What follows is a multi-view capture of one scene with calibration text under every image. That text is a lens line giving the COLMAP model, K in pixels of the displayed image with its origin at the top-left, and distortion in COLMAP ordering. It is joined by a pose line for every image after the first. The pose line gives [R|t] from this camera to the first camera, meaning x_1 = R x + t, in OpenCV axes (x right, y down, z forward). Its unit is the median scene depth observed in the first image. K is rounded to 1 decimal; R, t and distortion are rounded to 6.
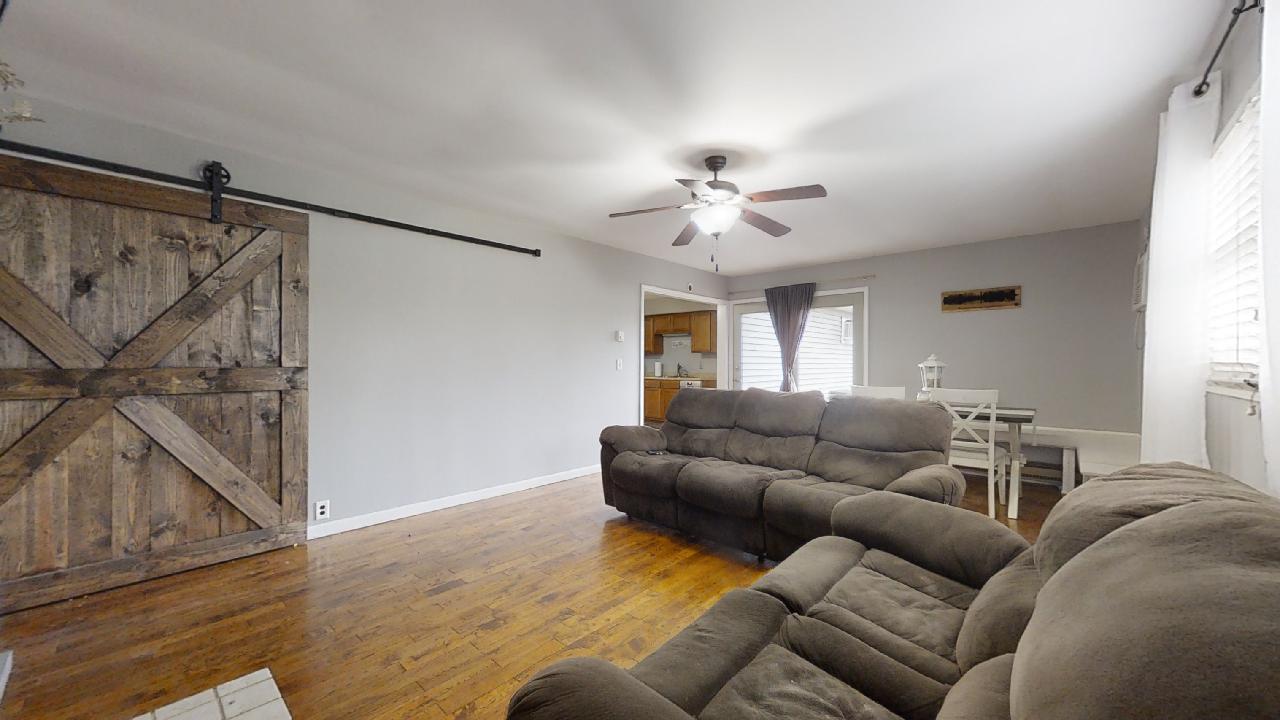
lens RADIAL K [[467.8, 0, 639.6], [0, 467.8, 359.6], [0, 0, 1]] dist [-0.000944, 0.000164]
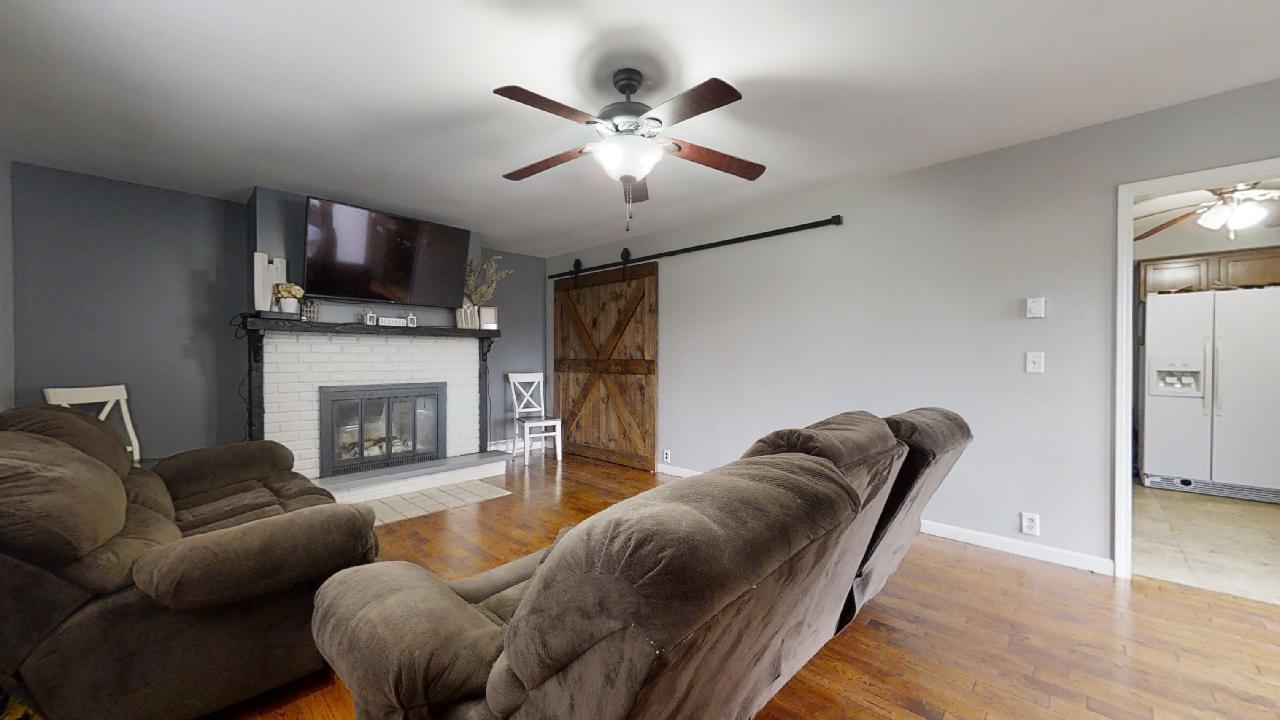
lens RADIAL K [[467.8, 0, 637.5], [0, 467.8, 363.2], [0, 0, 1]] dist [-0.000944, 0.000164]
pose [[-0.021669, 0.012115, -0.999692, 0.919774], [0.003683, 0.999921, 0.012038, 0.007699], [0.999758, -0.003421, -0.021711, 1.063059]]
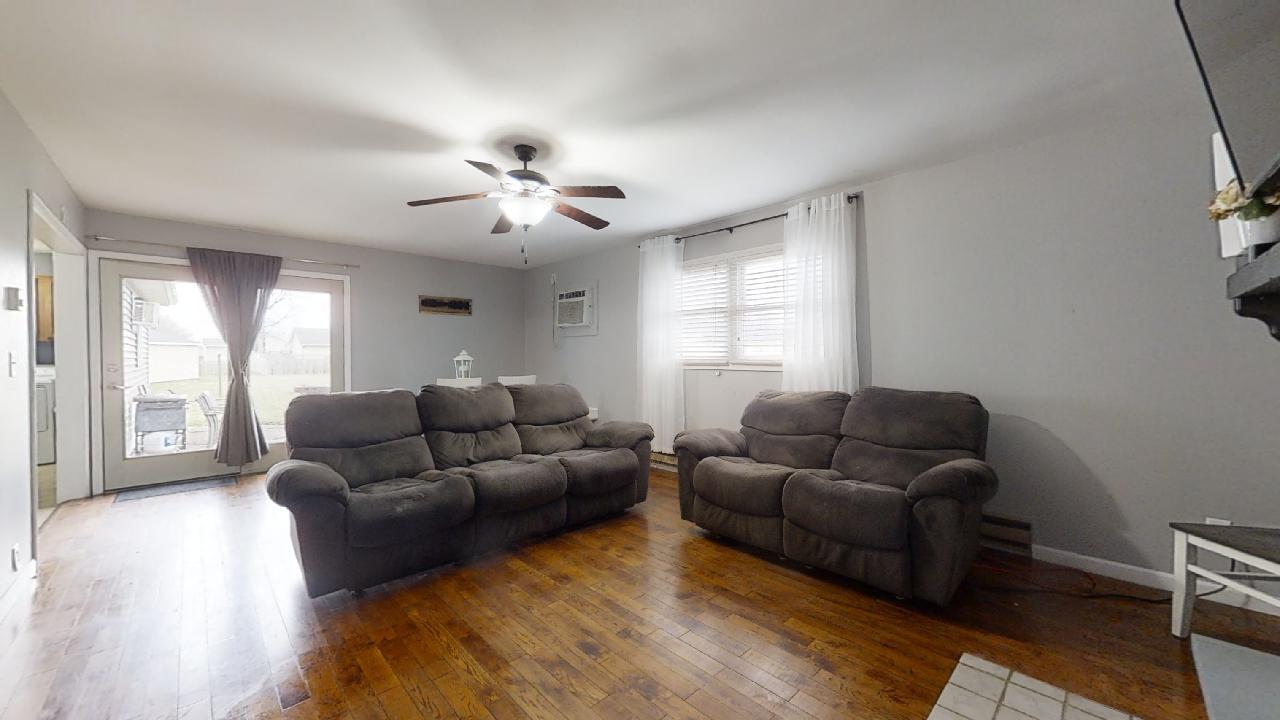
lens RADIAL K [[467.8, 0, 641.1], [0, 467.8, 362.0], [0, 0, 1]] dist [-0.000944, 0.000164]
pose [[0.065000, -0.012372, 0.997809, -0.819656], [-0.005052, 0.999906, 0.012727, 0.002044], [-0.997872, -0.005868, 0.064931, 0.713018]]
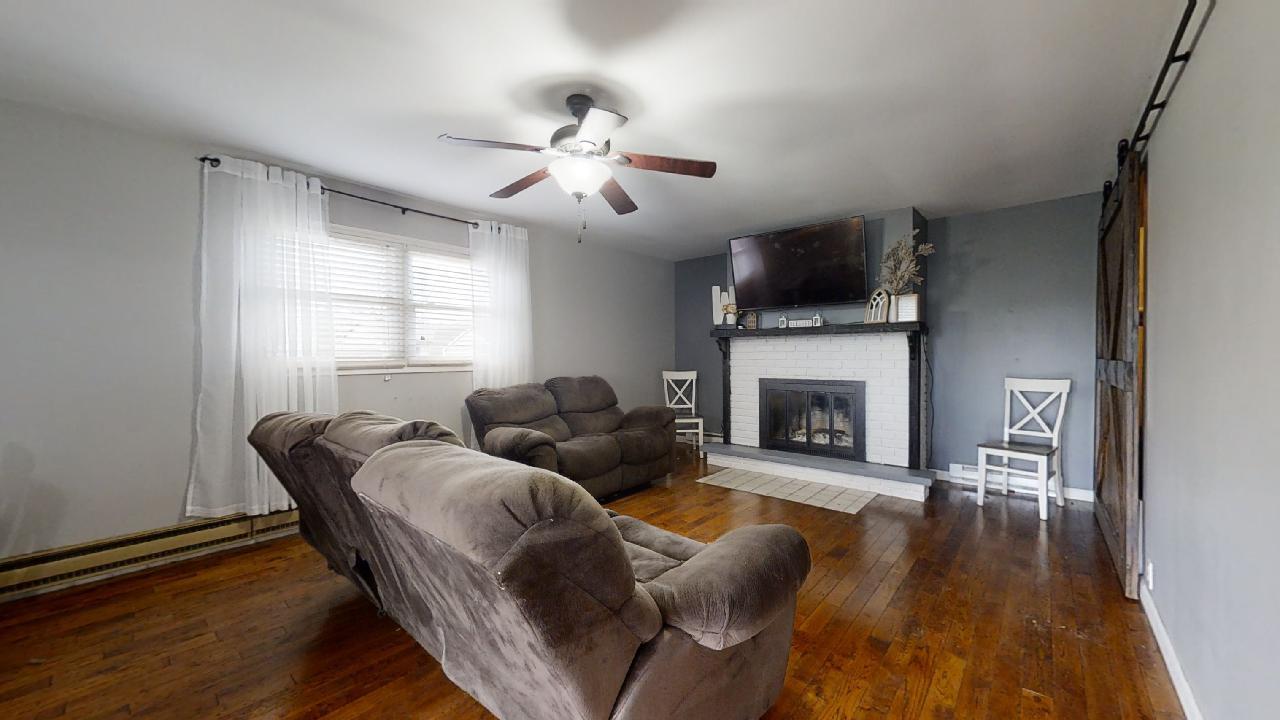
lens RADIAL K [[467.8, 0, 643.5], [0, 467.8, 367.4], [0, 0, 1]] dist [-0.000944, 0.000164]
pose [[-0.999386, 0.006238, -0.034491, 0.088844], [0.005384, 0.999678, 0.024804, 0.001977], [0.034635, 0.024603, -0.999097, 1.859215]]
